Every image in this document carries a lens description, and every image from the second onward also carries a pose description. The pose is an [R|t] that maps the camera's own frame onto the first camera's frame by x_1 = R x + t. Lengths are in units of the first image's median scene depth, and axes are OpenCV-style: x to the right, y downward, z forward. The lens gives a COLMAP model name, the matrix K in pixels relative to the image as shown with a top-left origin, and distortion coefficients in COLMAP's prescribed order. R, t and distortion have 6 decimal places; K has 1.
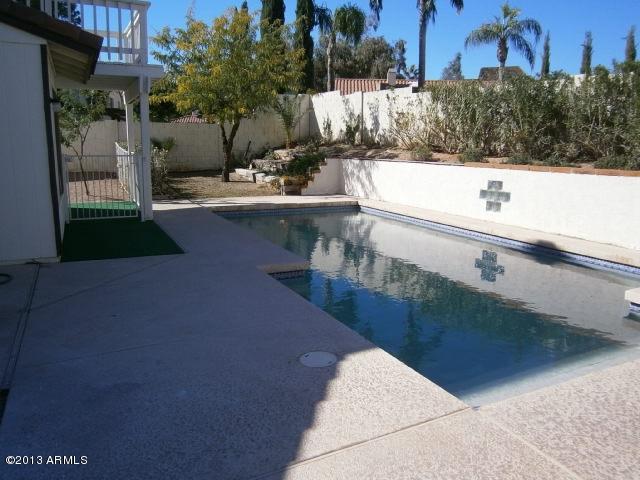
lens RADIAL K [[504.9, 0, 319.1], [0, 504.9, 237.0], [0, 0, 1]] dist [-0.077246, 0.055688]
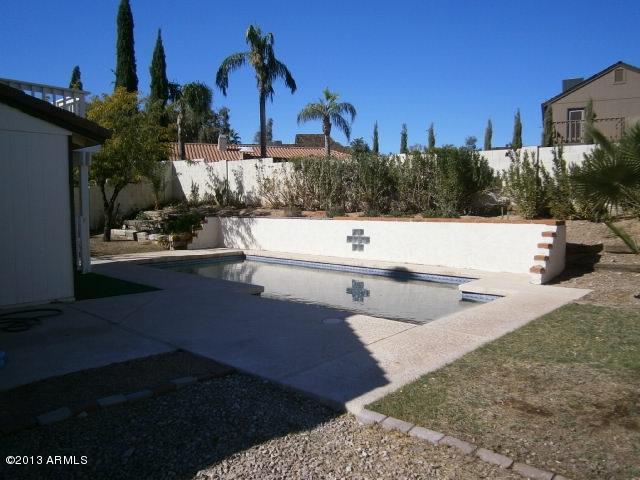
lens RADIAL K [[504.9, 0, 319.1], [0, 504.9, 237.0], [0, 0, 1]] dist [-0.077246, 0.055688]
pose [[0.933092, -0.037190, 0.357710, -0.166850], [0.077872, 0.991935, -0.100002, 0.027590], [-0.351106, 0.121167, 0.928463, -0.177388]]
